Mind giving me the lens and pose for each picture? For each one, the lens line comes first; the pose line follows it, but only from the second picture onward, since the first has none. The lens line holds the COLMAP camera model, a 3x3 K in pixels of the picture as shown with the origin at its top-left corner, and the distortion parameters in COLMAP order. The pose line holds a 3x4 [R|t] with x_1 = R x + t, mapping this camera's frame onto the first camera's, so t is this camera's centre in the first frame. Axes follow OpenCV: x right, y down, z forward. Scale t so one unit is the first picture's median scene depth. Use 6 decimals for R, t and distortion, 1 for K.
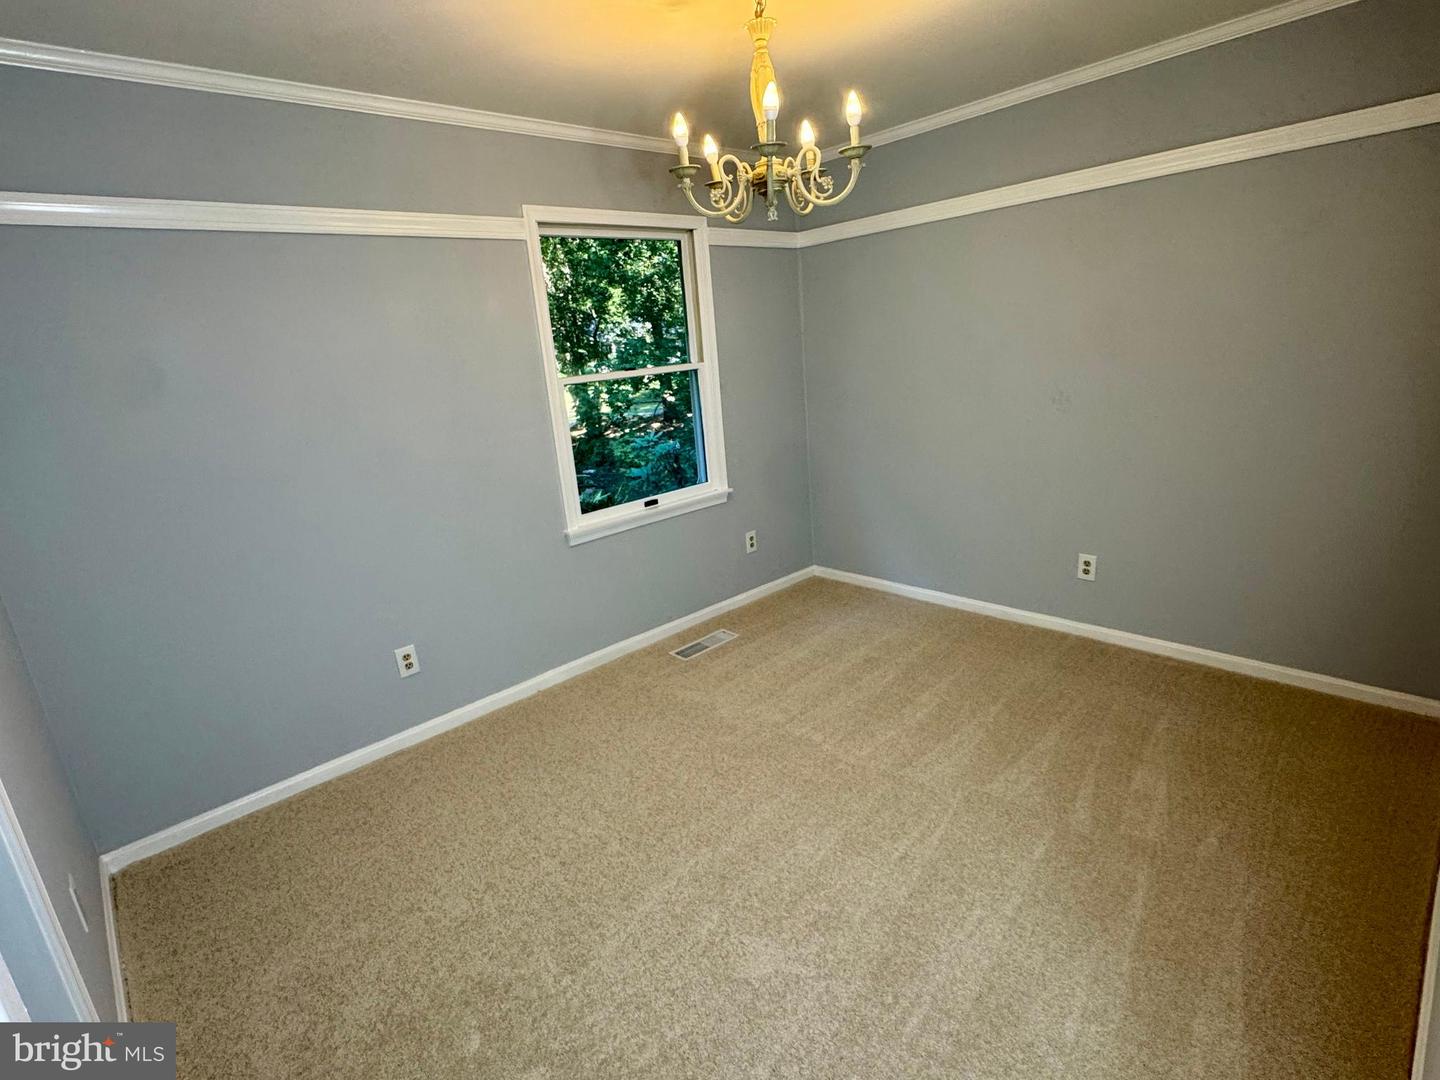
lens RADIAL K [[716.7, 0, 720.0], [0, 716.7, 540.0], [0, 0, 1]] dist [-0.000781, -0.000523]
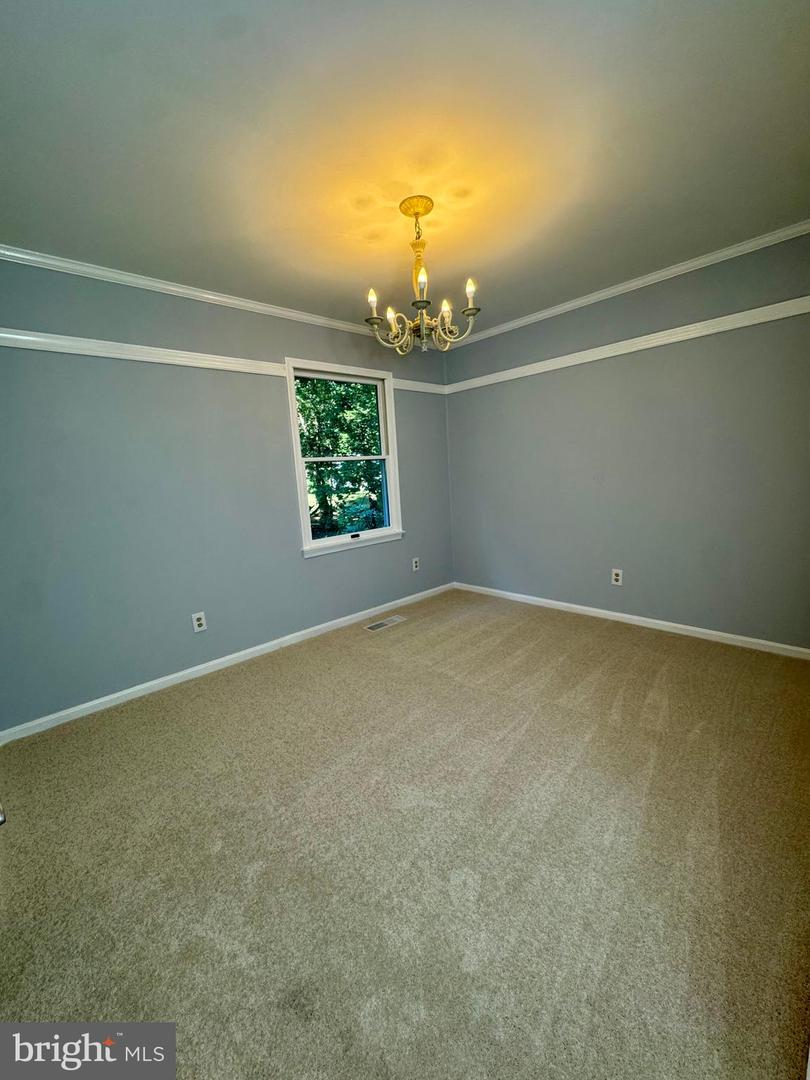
lens RADIAL K [[431.1, 0, 405.9], [0, 431.1, 536.2], [0, 0, 1]] dist [-0.002555, 0.000286]
pose [[0.999759, 0.021150, 0.005848, 0.026176], [-0.020344, 0.993240, -0.114283, 0.101731], [-0.008225, 0.114137, 0.993431, 0.009425]]
